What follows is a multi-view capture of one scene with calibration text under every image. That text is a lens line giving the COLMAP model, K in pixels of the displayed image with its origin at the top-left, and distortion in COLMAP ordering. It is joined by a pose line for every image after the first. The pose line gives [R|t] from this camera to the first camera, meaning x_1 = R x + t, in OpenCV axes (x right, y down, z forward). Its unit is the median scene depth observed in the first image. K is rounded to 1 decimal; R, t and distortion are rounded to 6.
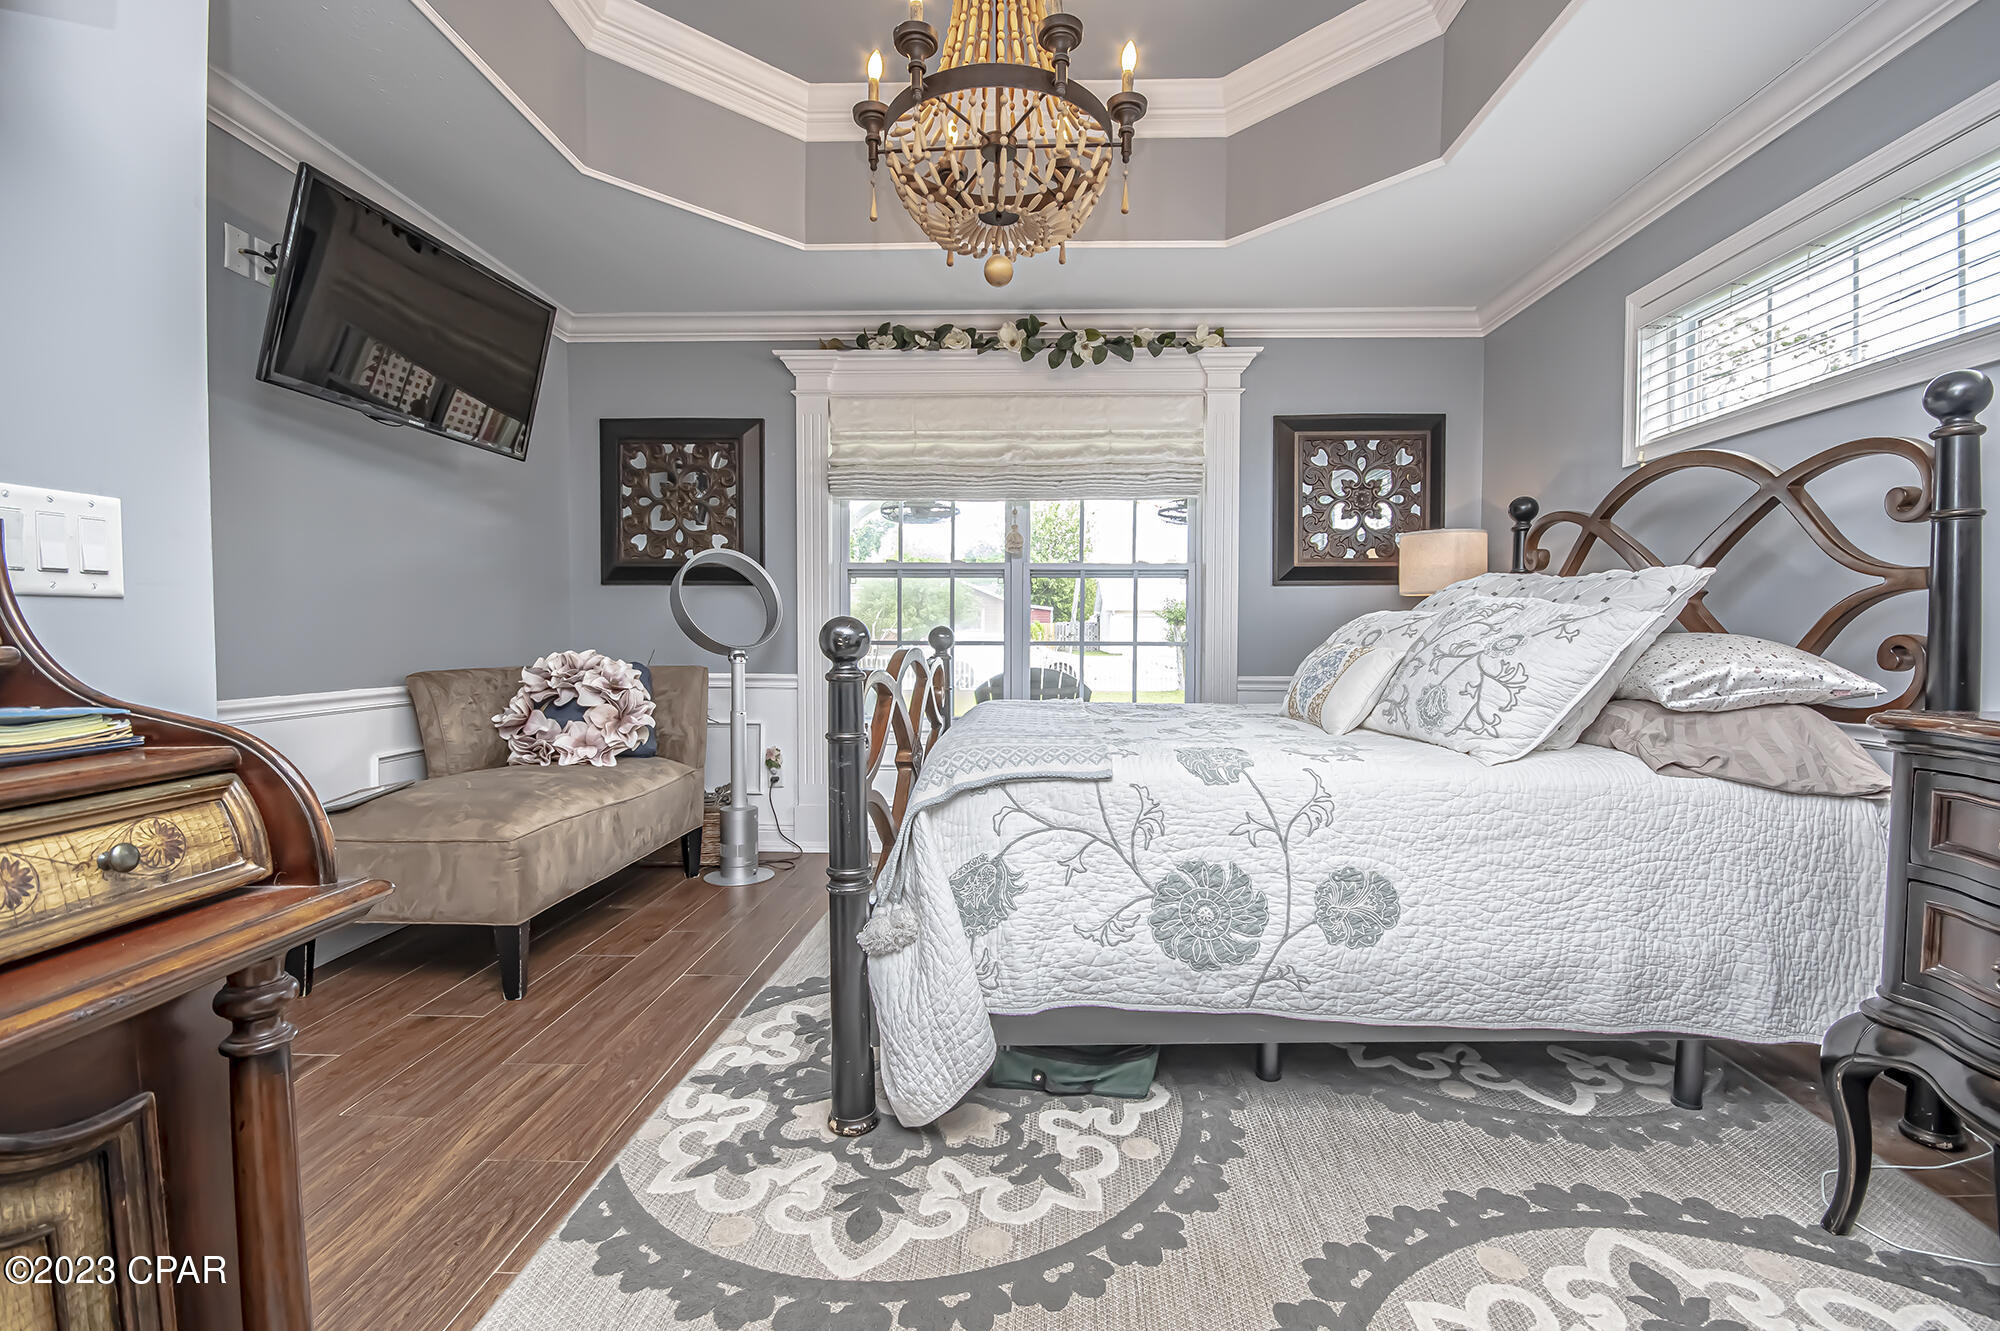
lens RADIAL K [[876.3, 0, 1008.8], [0, 876.3, 663.1], [0, 0, 1]] dist [0.007449, -0.010328]
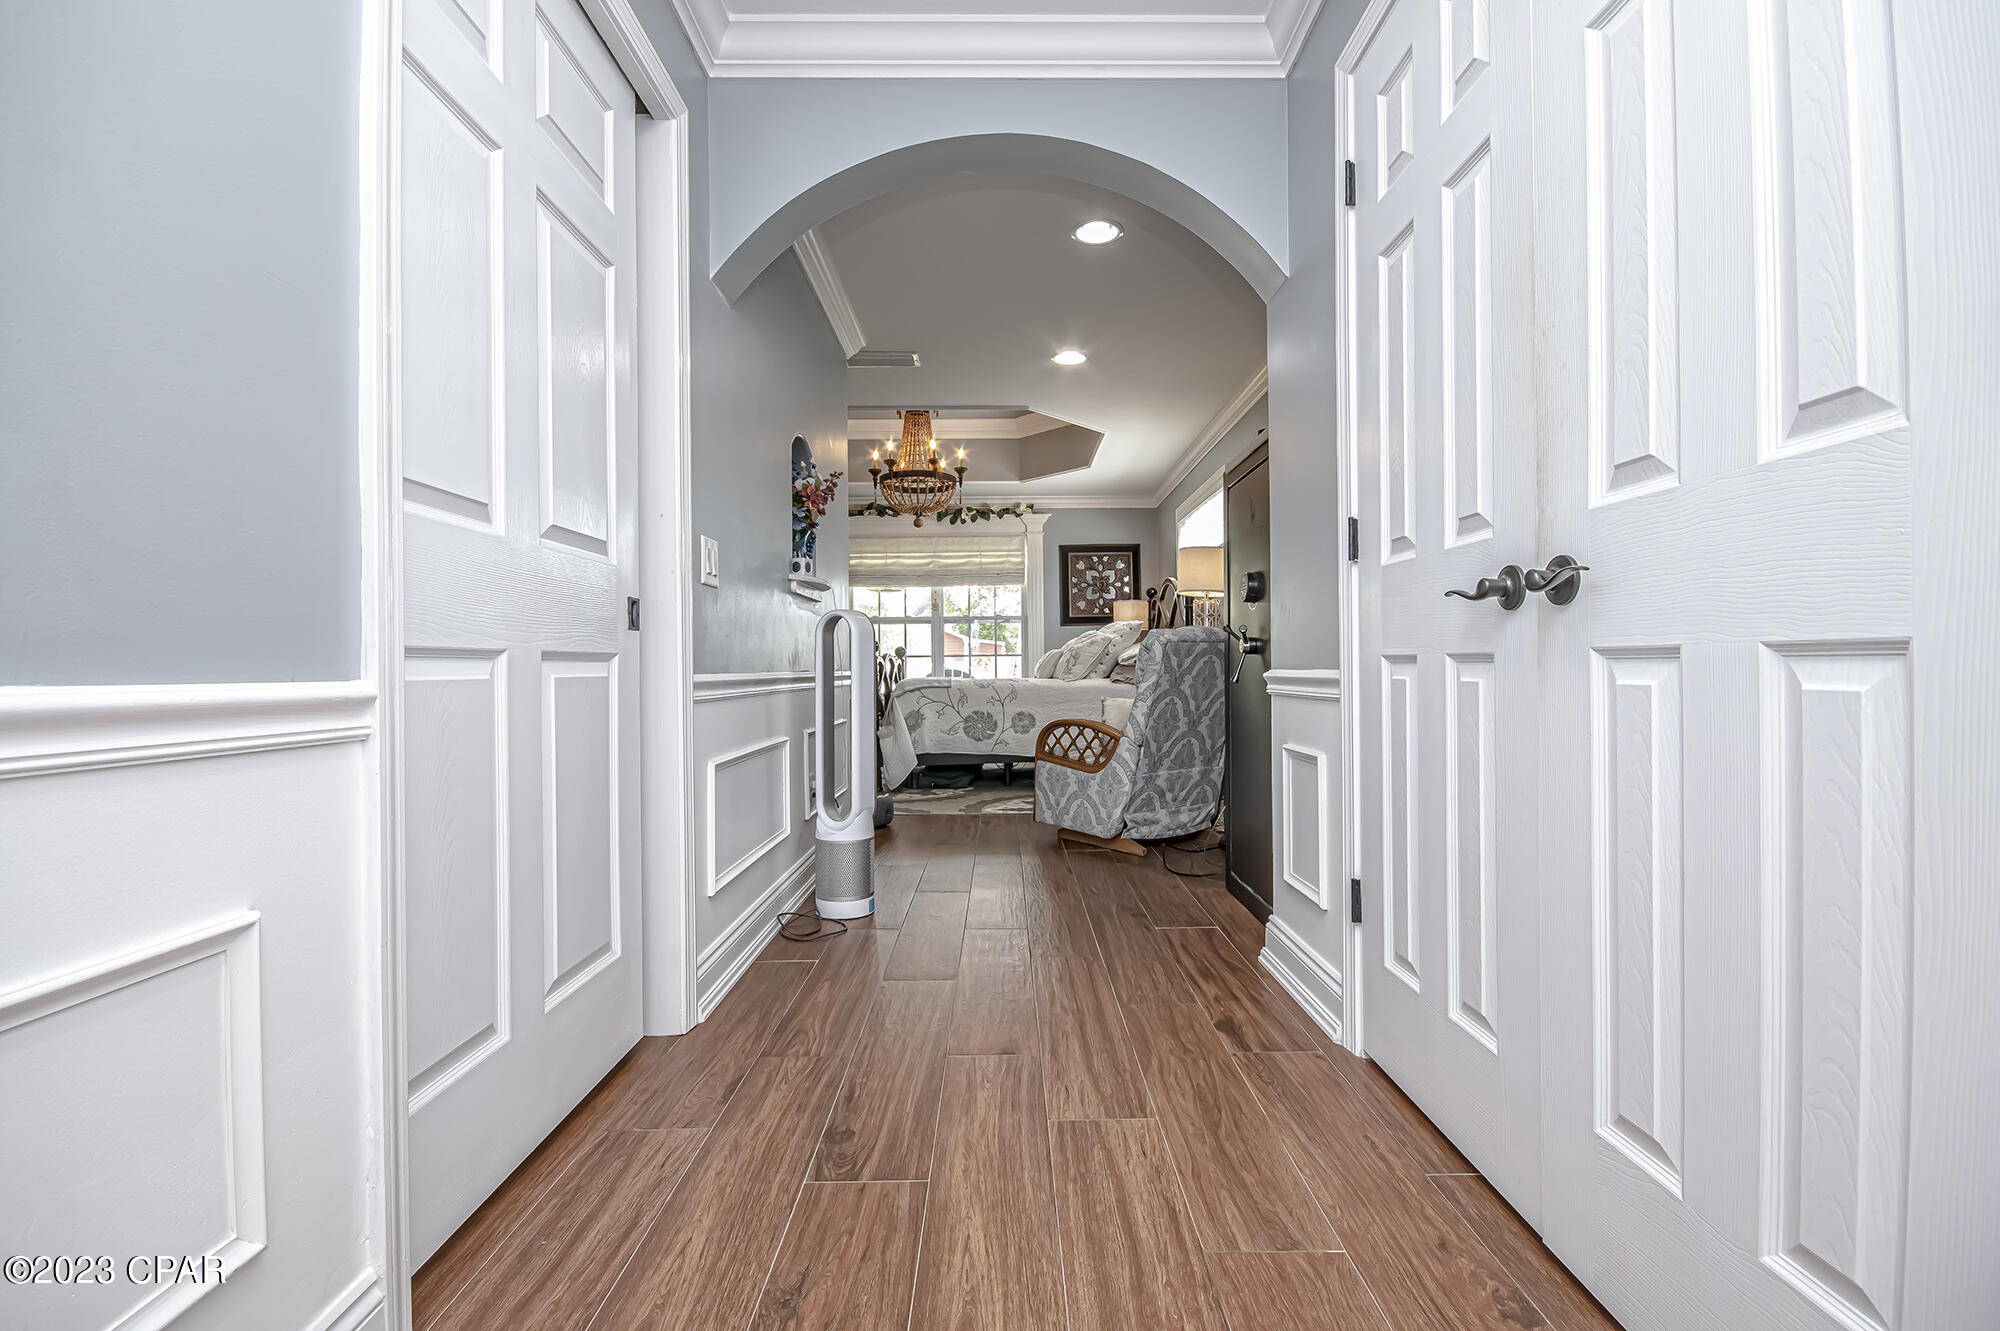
lens RADIAL K [[876.3, 0, 1000.7], [0, 876.3, 671.6], [0, 0, 1]] dist [0.007449, -0.010328]
pose [[0.999193, -0.014359, 0.037511, 0.082680], [0.015524, 0.999400, -0.030972, 0.082810], [-0.037043, 0.031529, 0.998816, -1.088002]]
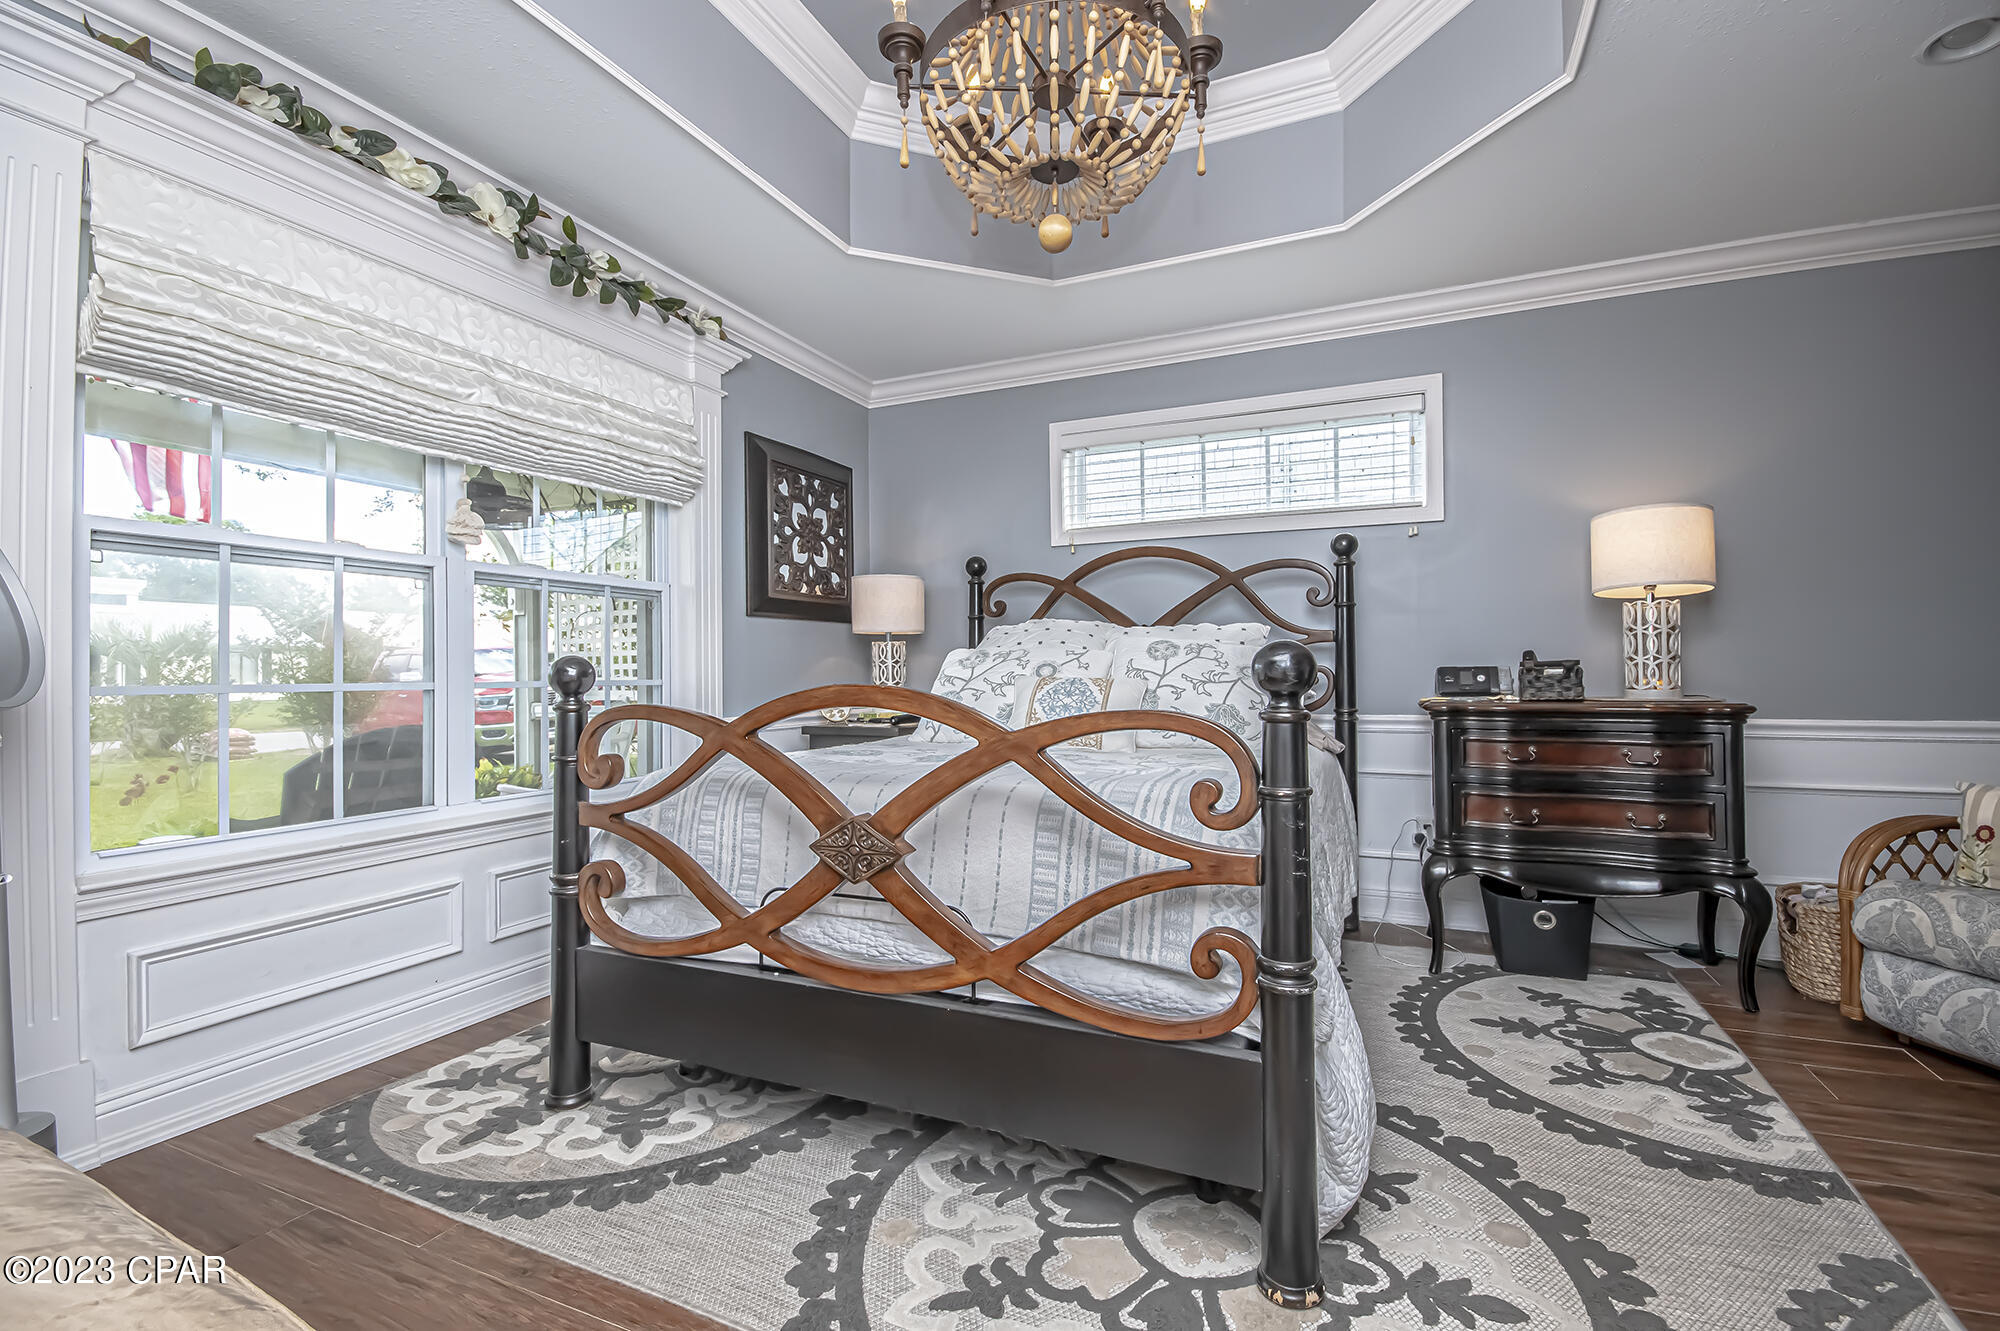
lens RADIAL K [[876.3, 0, 1015.1], [0, 876.3, 664.4], [0, 0, 1]] dist [0.007449, -0.010328]
pose [[0.372716, 0.002581, 0.927942, -0.453324], [0.037874, 0.999121, -0.017991, -0.011580], [-0.927172, 0.041851, 0.372291, 0.416709]]
